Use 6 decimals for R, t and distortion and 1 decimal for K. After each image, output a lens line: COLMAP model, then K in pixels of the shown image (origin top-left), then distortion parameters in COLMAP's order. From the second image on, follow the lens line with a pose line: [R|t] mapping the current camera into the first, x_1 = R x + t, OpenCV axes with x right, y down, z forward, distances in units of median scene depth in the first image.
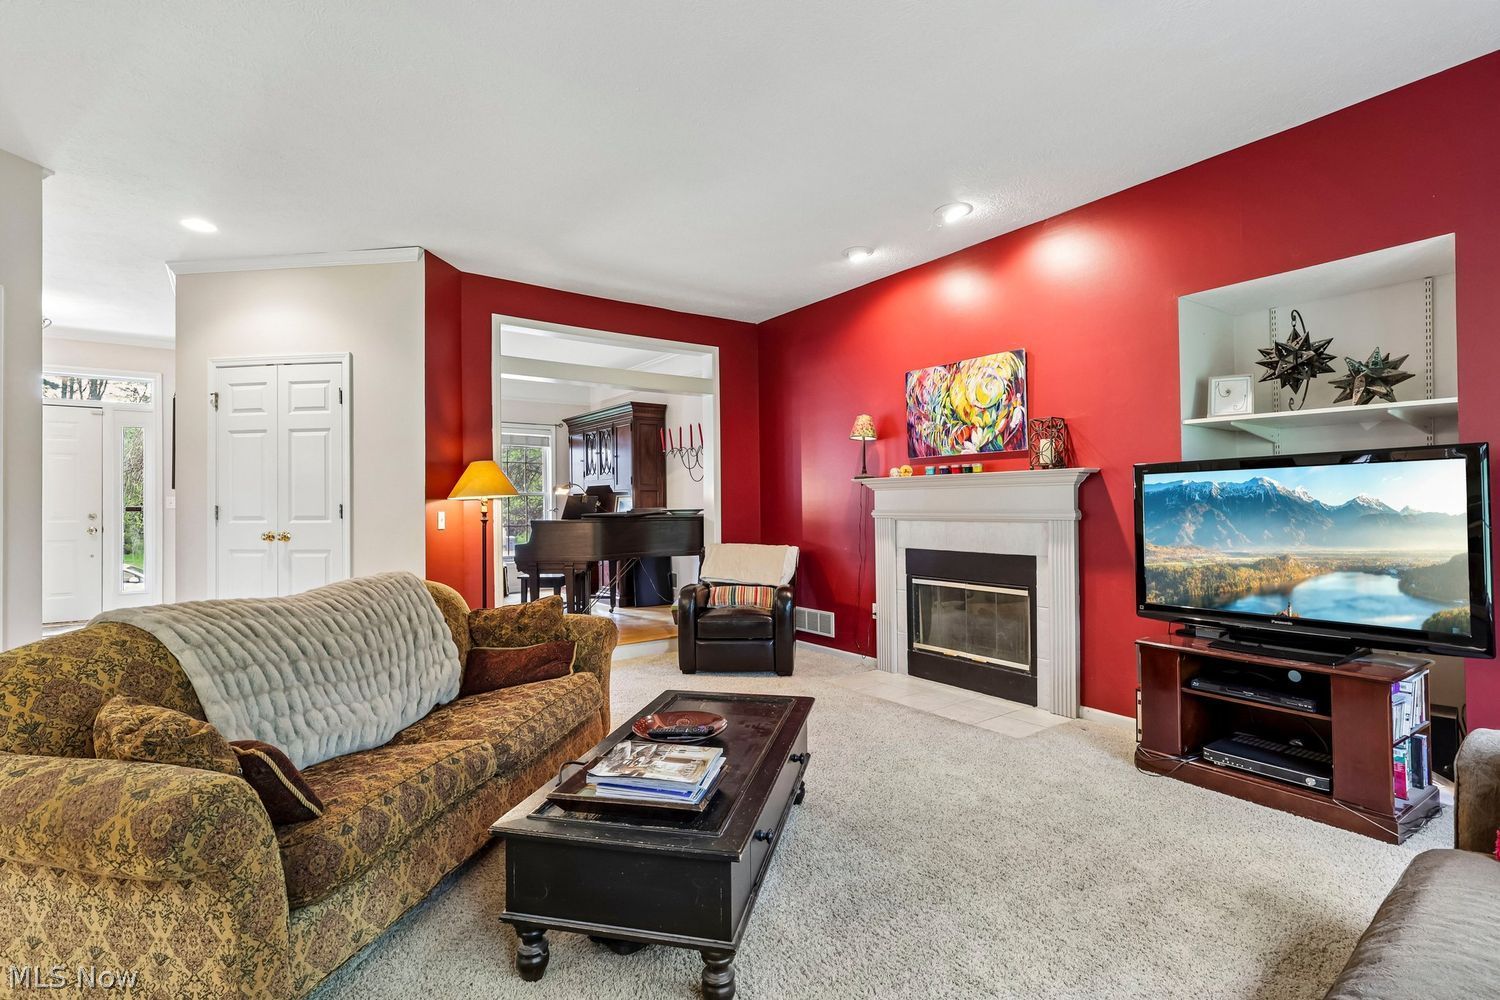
lens RADIAL K [[694.0, 0, 750.0], [0, 694.0, 500.0], [0, 0, 1]] dist [-0.001427, -0.000975]
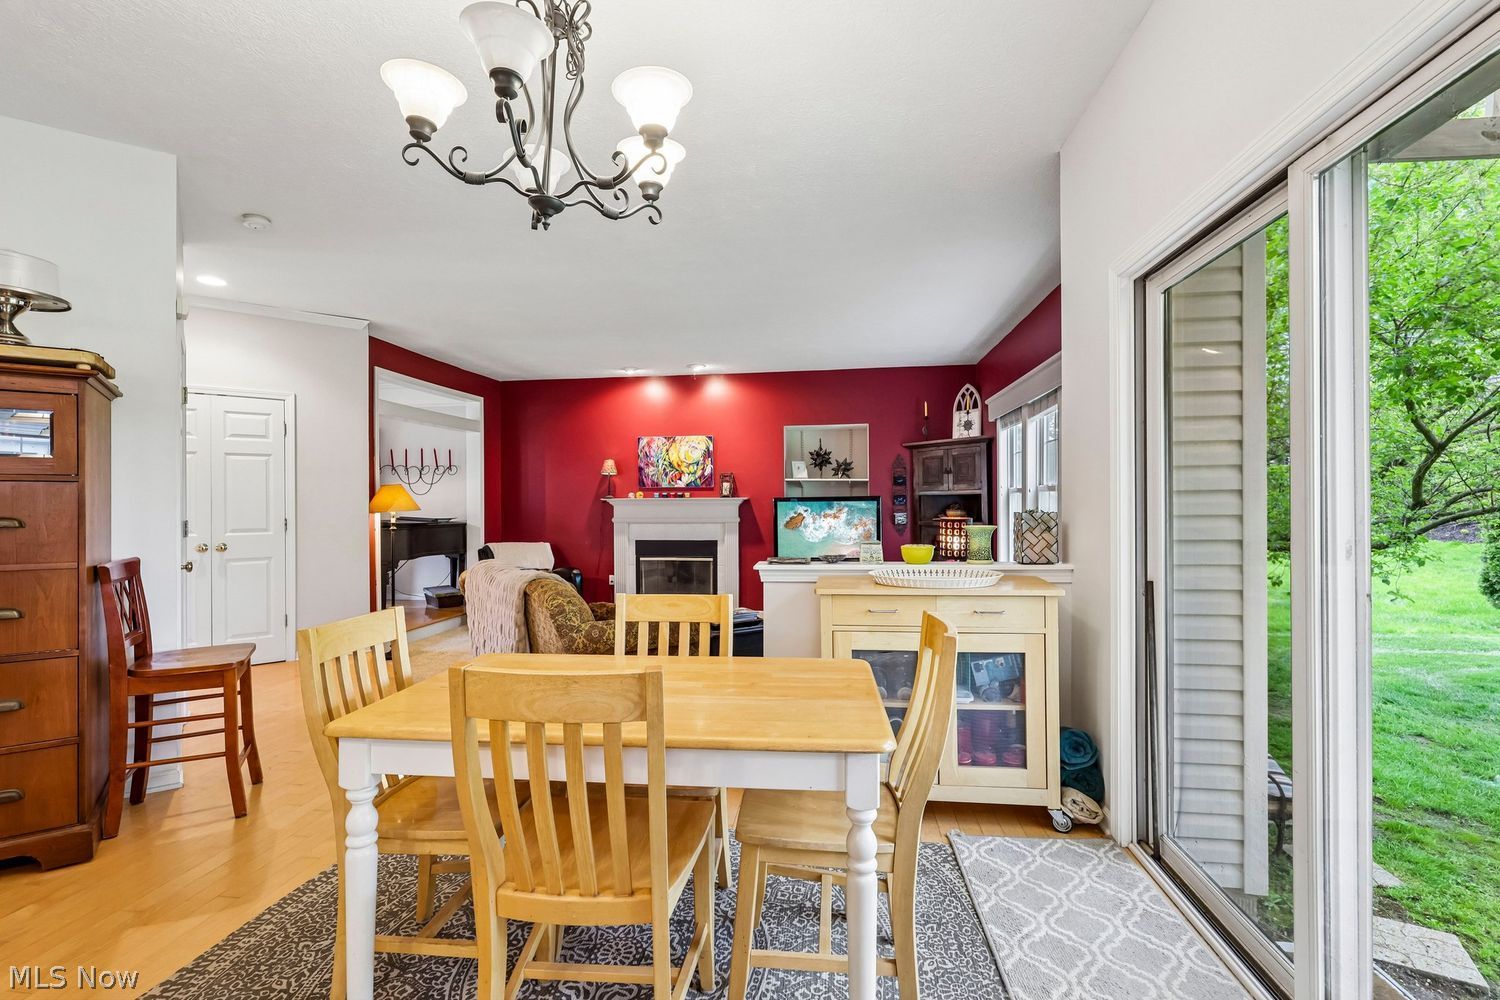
lens RADIAL K [[692.5, 0, 746.5], [0, 692.5, 499.8], [0, 0, 1]] dist [-0.000900, -0.000470]
pose [[0.688577, 0.007706, 0.725123, -0.902808], [-0.006485, 0.999969, -0.004469, -0.025670], [-0.725135, -0.001625, 0.688605, -0.401388]]
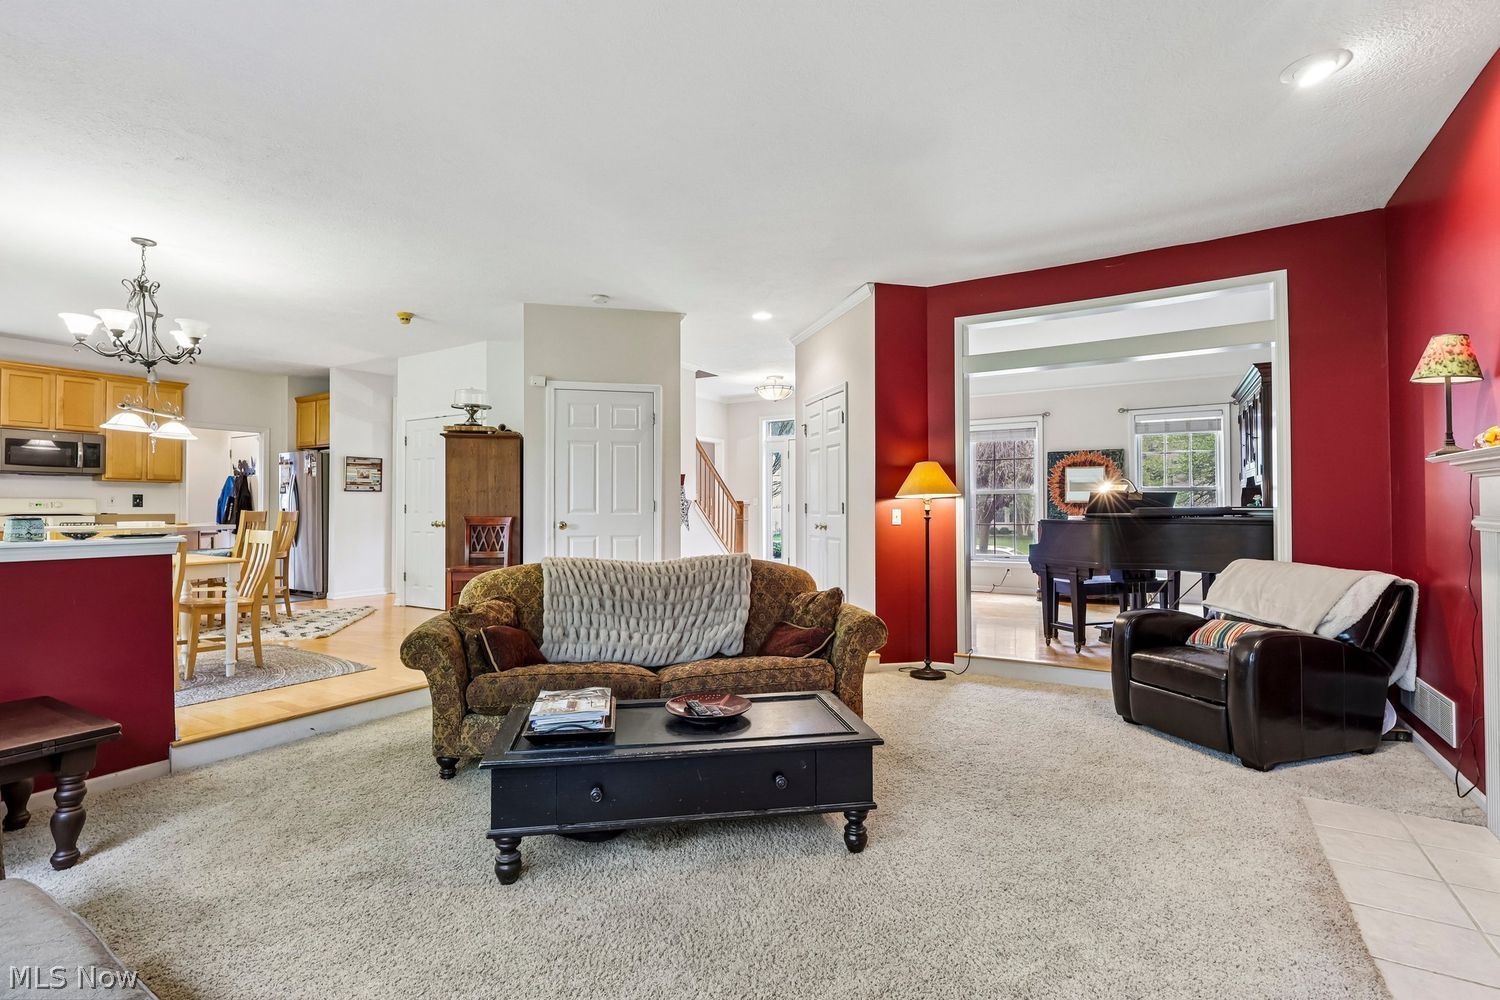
lens RADIAL K [[698.5, 0, 746.2], [0, 698.5, 504.6], [0, 0, 1]] dist [0.001853, 0.000757]
pose [[0.378328, 0.005395, -0.925656, 0.523225], [0.006847, 0.999939, 0.008626, -0.002043], [0.925646, -0.009601, 0.378269, 0.349083]]
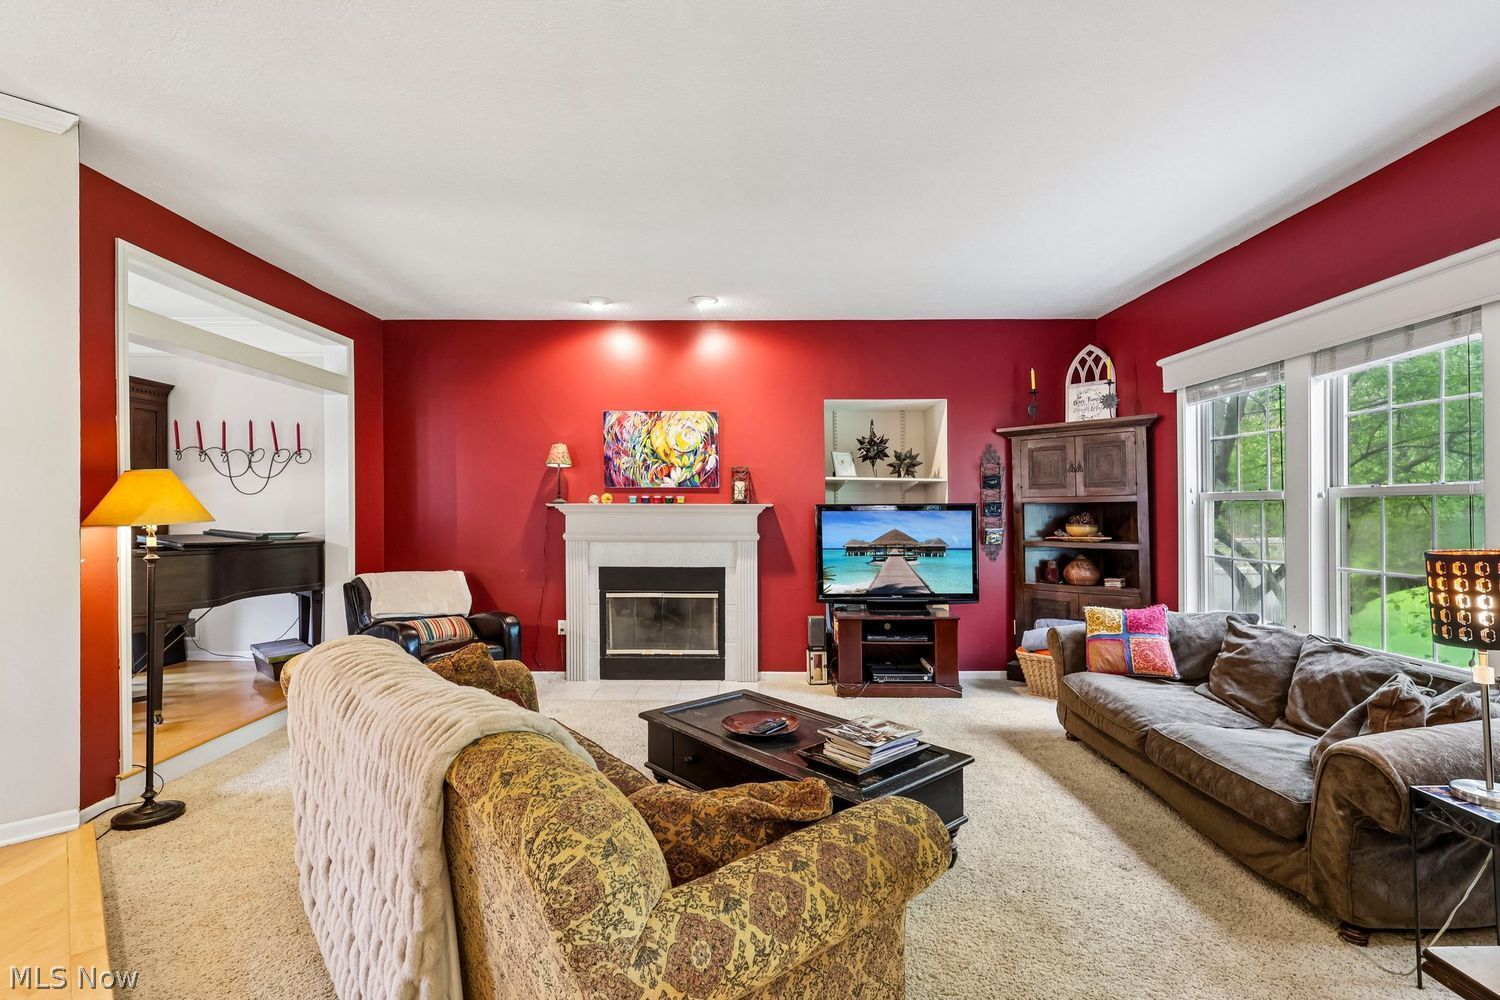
lens RADIAL K [[693.5, 0, 741.7], [0, 693.5, 509.4], [0, 0, 1]] dist [-0.003012, -0.000383]
pose [[0.587928, 0.011680, 0.808829, -0.604061], [-0.014573, 0.999886, -0.003846, -0.024857], [-0.808782, -0.009526, 0.588032, 0.170225]]
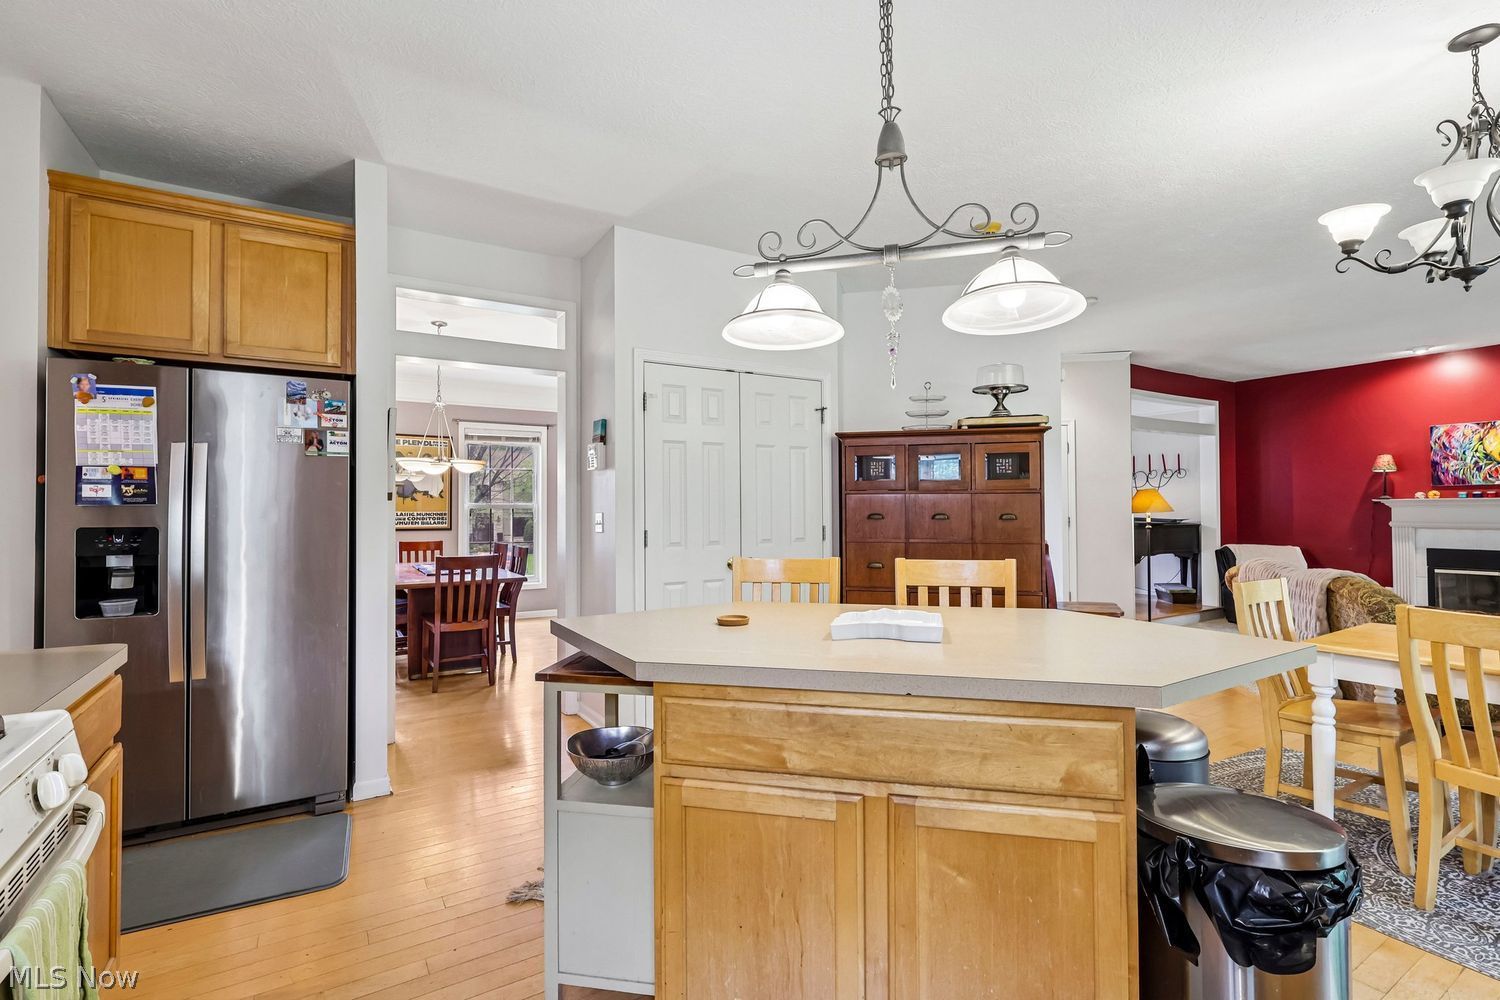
lens RADIAL K [[698.5, 0, 746.2], [0, 698.5, 504.6], [0, 0, 1]] dist [0.001853, 0.000757]
pose [[0.997595, 0.001705, -0.069287, -1.190705], [-0.001479, 0.999993, 0.003323, -0.025375], [0.069292, -0.003212, 0.997591, -0.597990]]
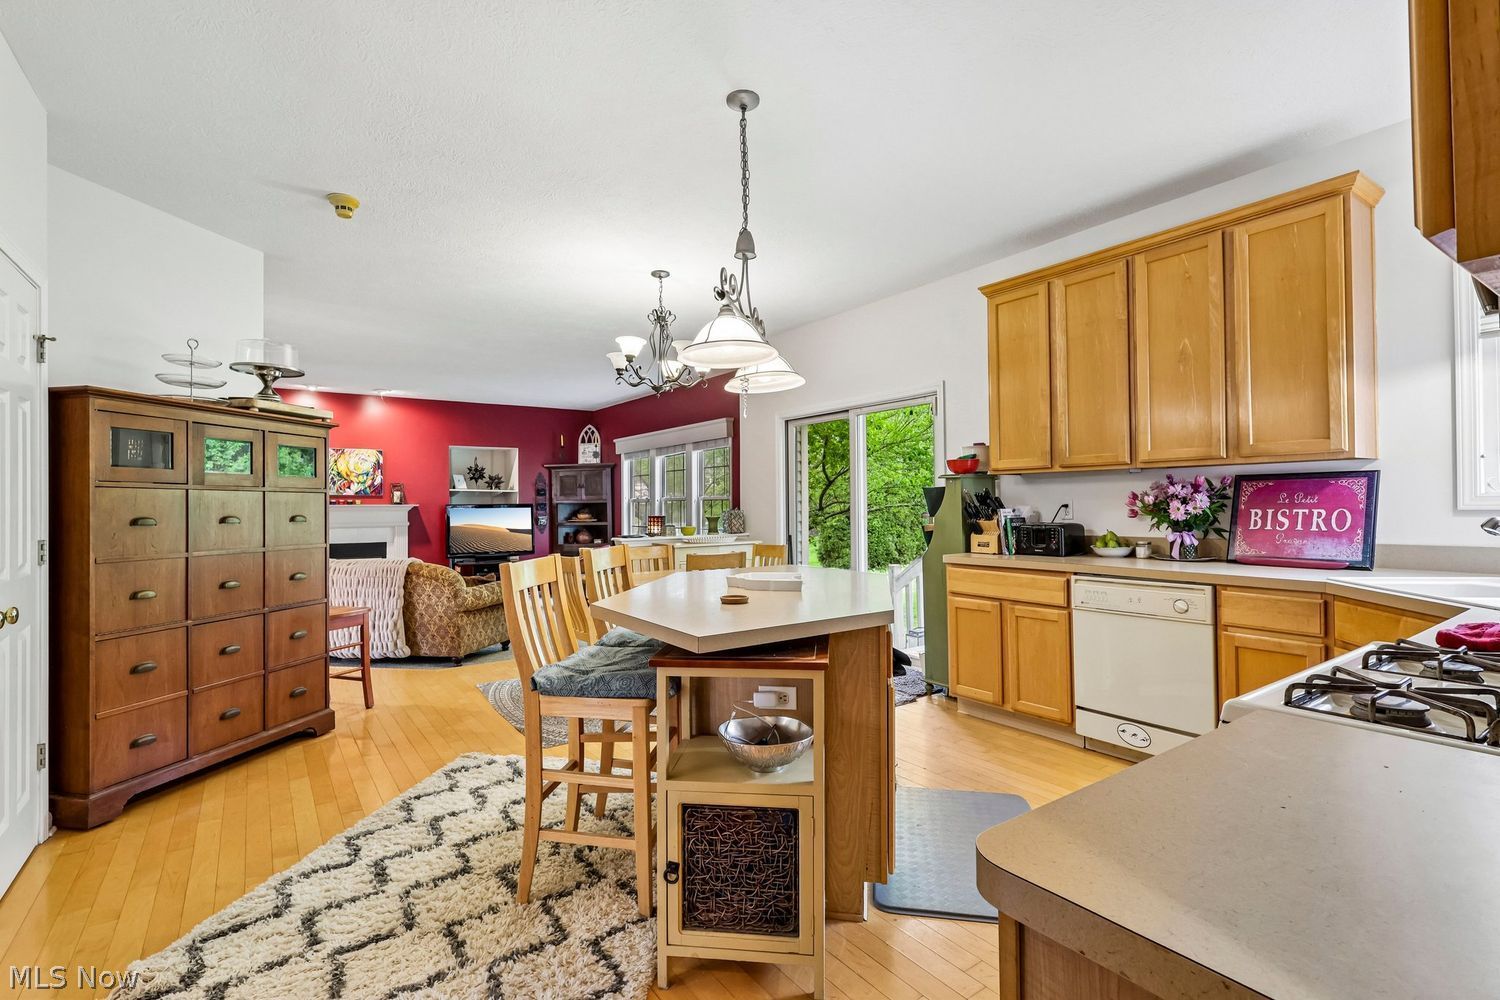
lens RADIAL K [[695.8, 0, 745.4], [0, 695.8, 492.5], [0, 0, 1]] dist [-0.000747, -0.000209]
pose [[0.010359, 0.030343, 0.999486, -1.714169], [-0.002230, 0.999538, -0.030322, -0.014457], [-0.999944, -0.001915, 0.010422, -0.184982]]
